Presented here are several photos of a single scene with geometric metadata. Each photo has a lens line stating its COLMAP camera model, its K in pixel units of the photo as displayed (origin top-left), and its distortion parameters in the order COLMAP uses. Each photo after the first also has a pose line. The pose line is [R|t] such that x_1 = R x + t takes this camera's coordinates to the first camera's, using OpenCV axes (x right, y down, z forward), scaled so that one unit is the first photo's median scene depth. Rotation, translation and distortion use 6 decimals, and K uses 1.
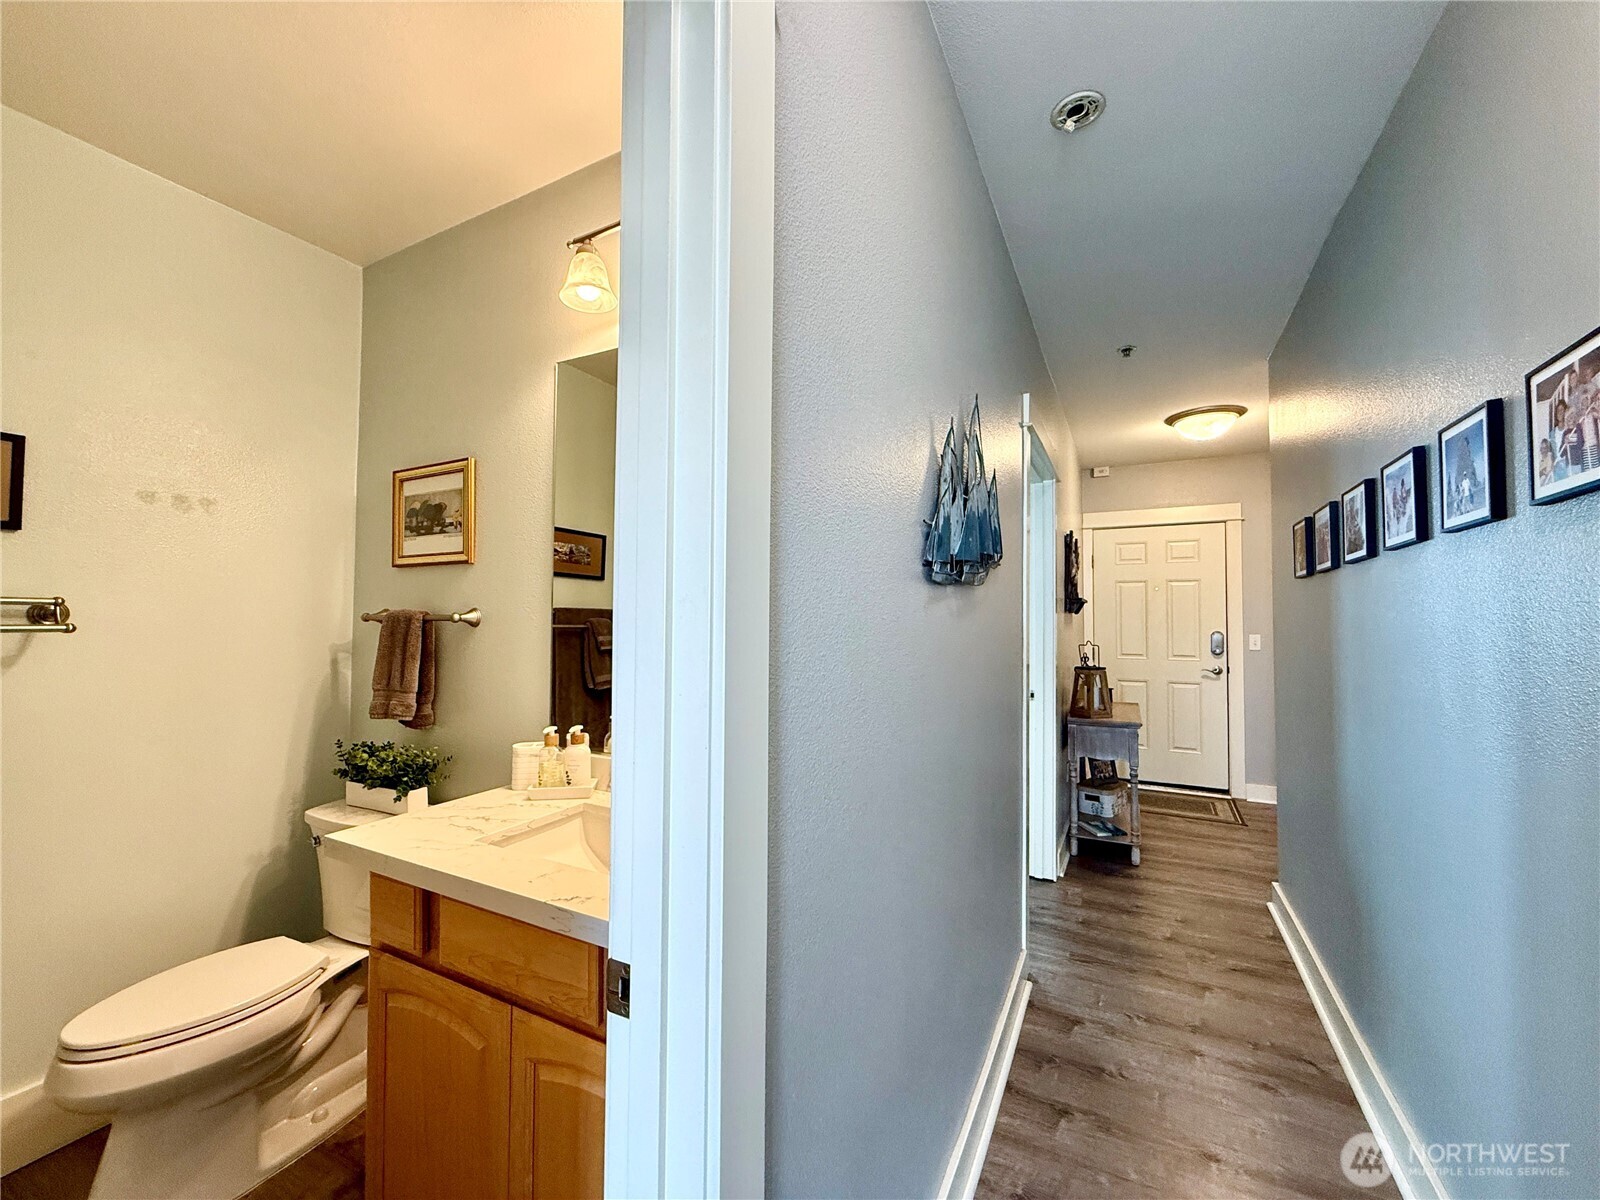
lens RADIAL K [[636.6, 0, 791.7], [0, 636.6, 602.7], [0, 0, 1]] dist [0.000265, 0.000061]
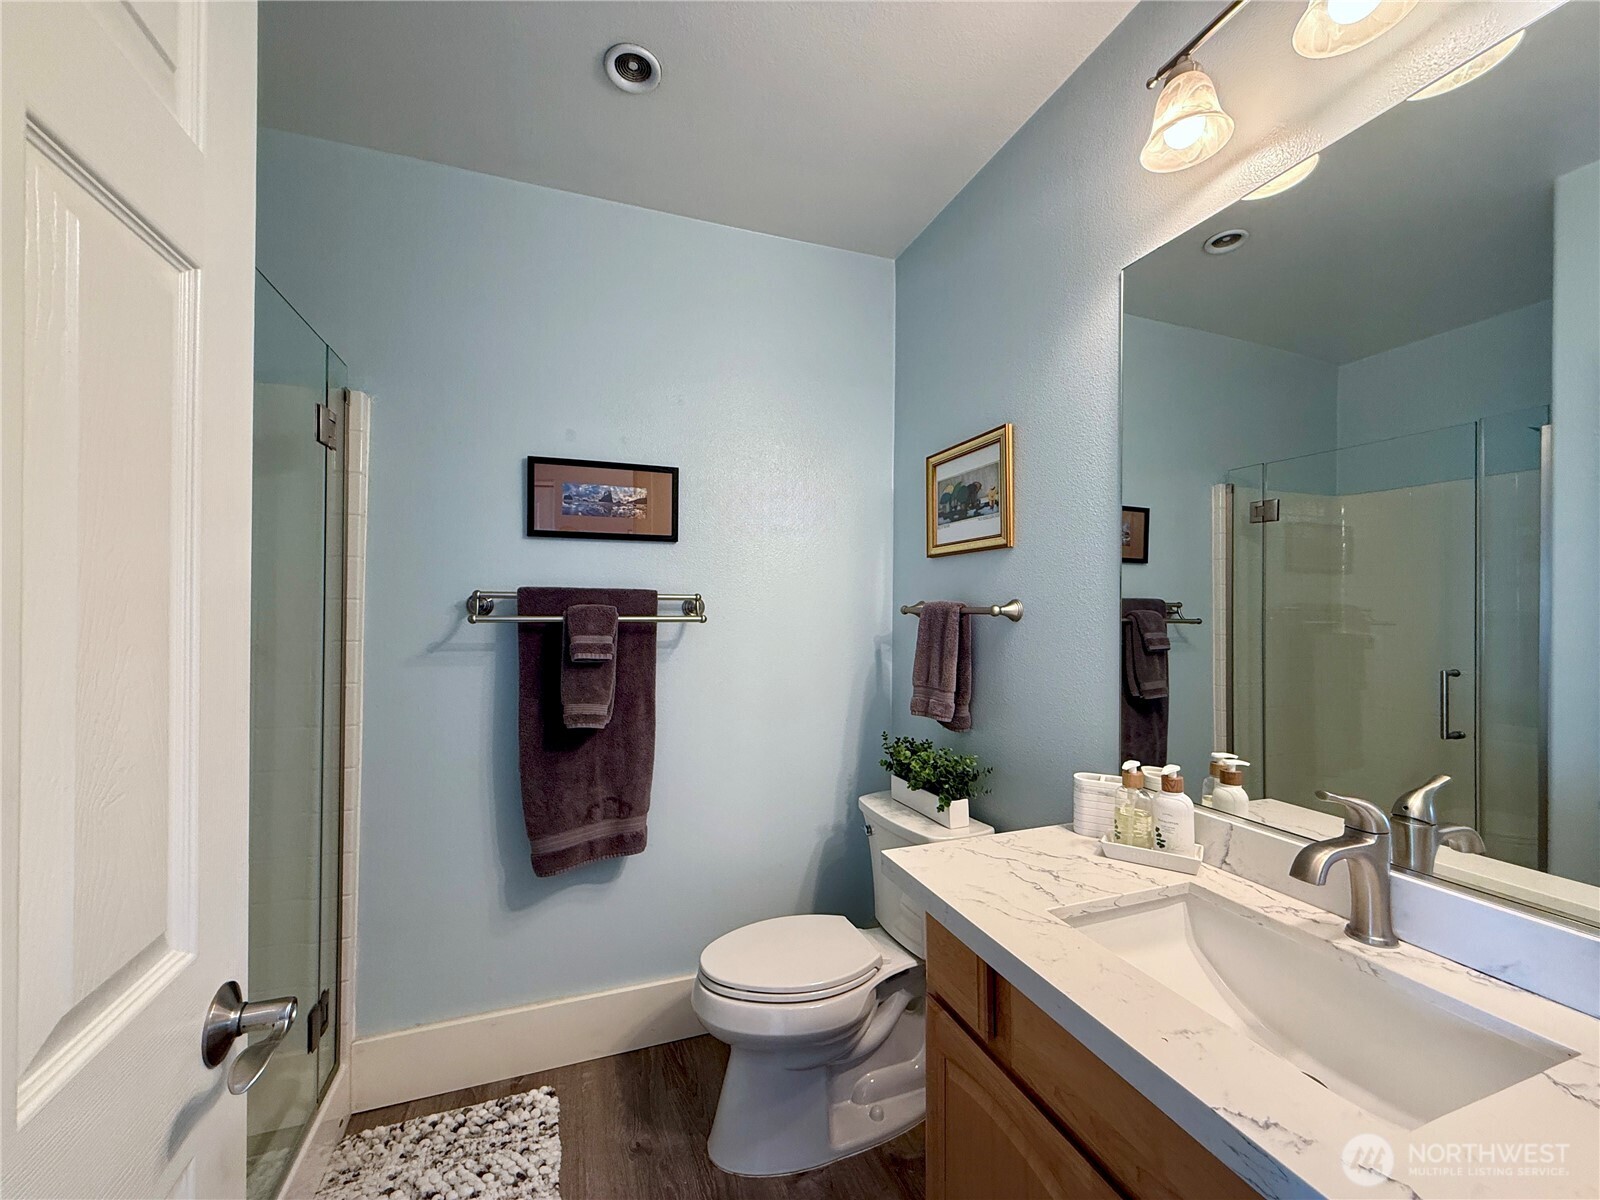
lens RADIAL K [[636.6, 0, 800.7], [0, 636.6, 603.2], [0, 0, 1]] dist [0.000265, 0.000061]
pose [[0.746428, -0.006389, -0.665436, -0.153632], [0.016740, 0.999818, 0.009178, 0.001024], [0.665256, -0.017990, 0.746399, 0.182104]]
